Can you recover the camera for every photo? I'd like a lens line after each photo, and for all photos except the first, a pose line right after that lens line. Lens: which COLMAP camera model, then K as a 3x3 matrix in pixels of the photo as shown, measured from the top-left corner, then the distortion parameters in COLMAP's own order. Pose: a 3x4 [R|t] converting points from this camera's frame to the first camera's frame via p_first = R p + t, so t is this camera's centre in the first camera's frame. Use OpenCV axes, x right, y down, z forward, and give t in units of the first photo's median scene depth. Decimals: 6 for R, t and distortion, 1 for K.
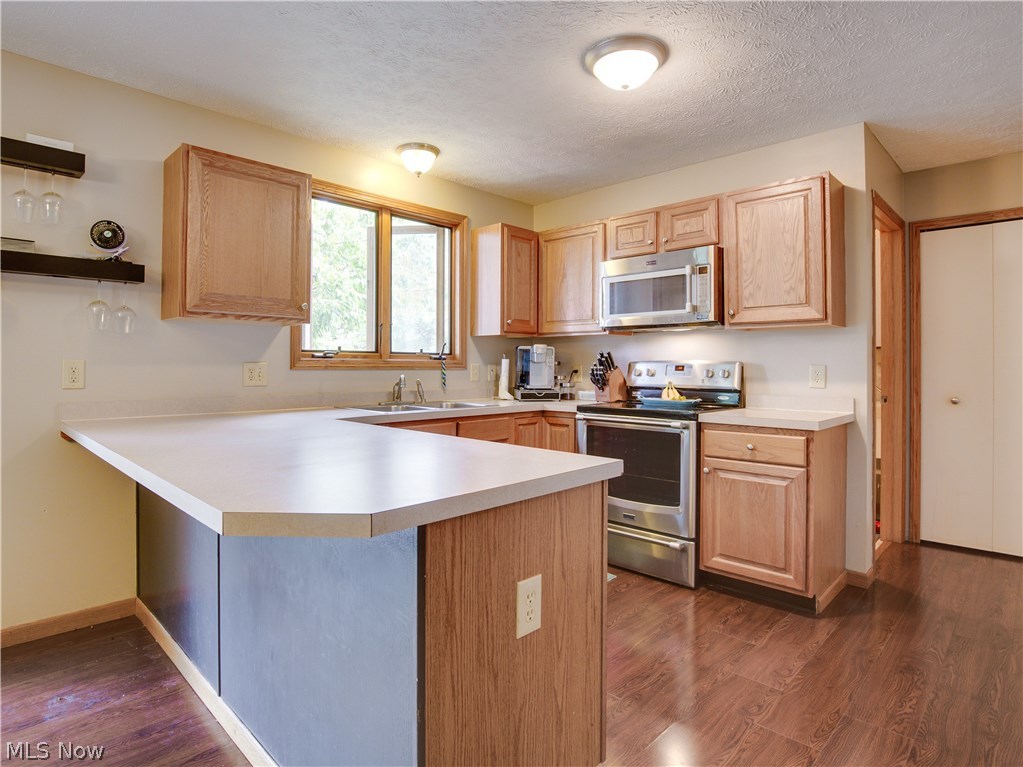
lens RADIAL K [[532.7, 0, 507.4], [0, 532.7, 375.0], [0, 0, 1]] dist [-0.022279, 0.006481]
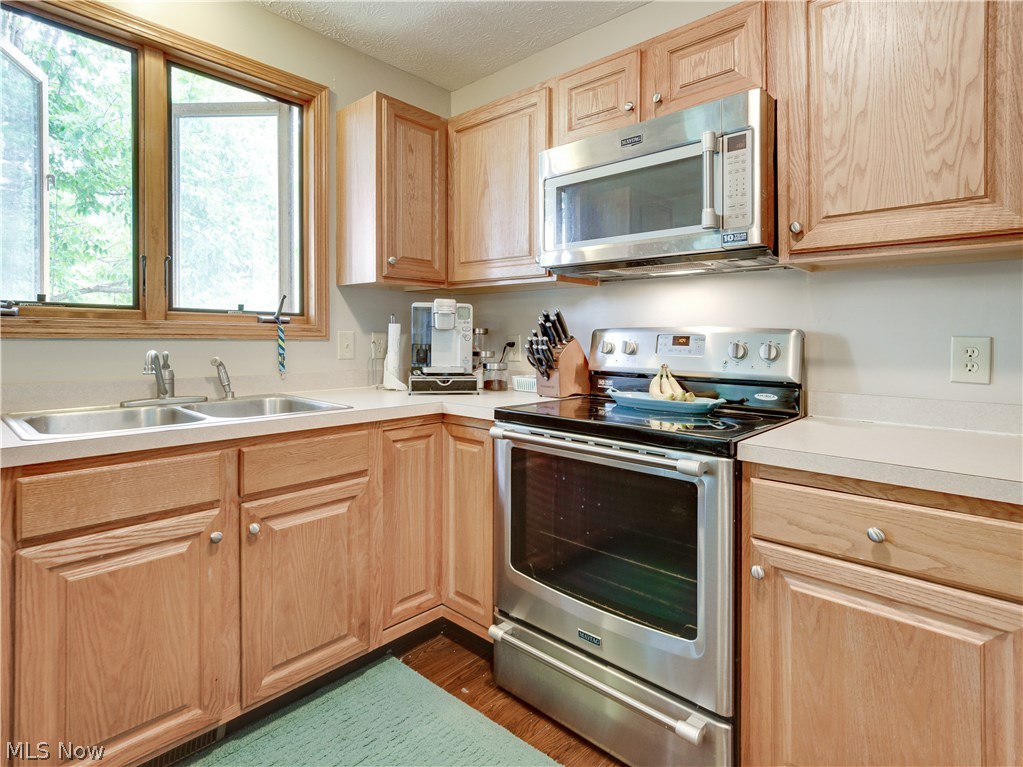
lens RADIAL K [[532.7, 0, 501.6], [0, 532.7, 330.4], [0, 0, 1]] dist [-0.022279, 0.006481]
pose [[0.999115, 0.006991, 0.041480, 0.119154], [-0.005873, 0.999618, -0.027000, -0.007764], [-0.041653, 0.026732, 0.998774, 0.478469]]
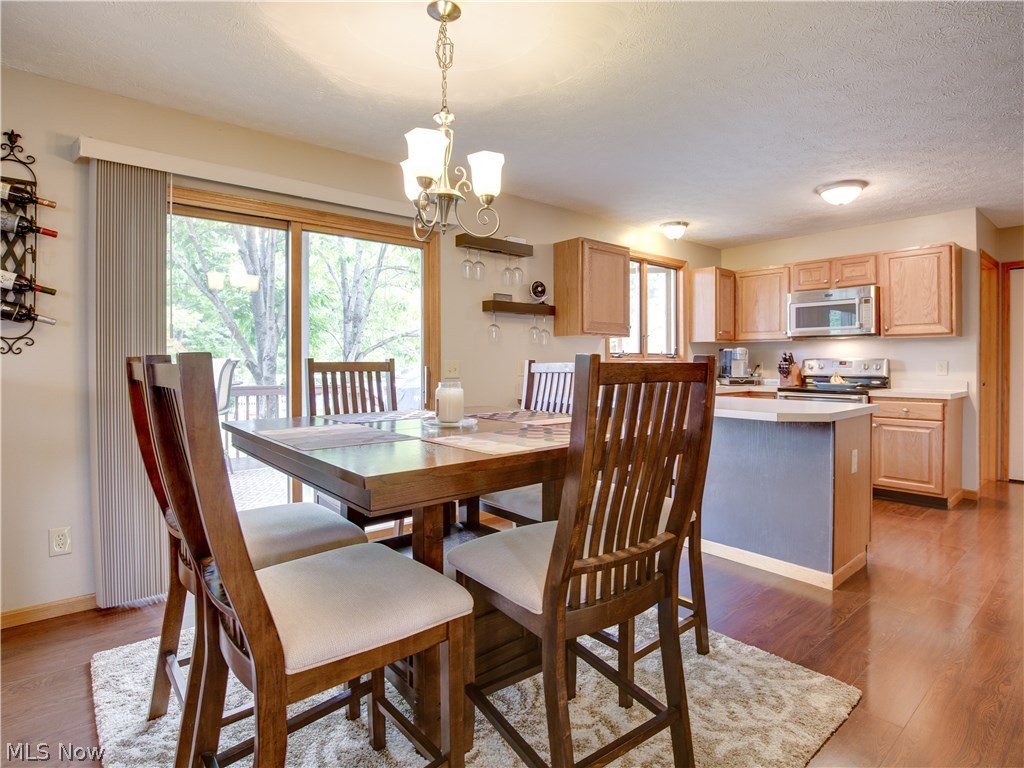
lens RADIAL K [[533.2, 0, 526.1], [0, 533.2, 376.2], [0, 0, 1]] dist [-0.022279, 0.006481]
pose [[0.998114, -0.003670, -0.061270, -0.507751], [0.004230, 0.999950, 0.009018, 0.007120], [0.061234, -0.009260, 0.998080, -0.588064]]
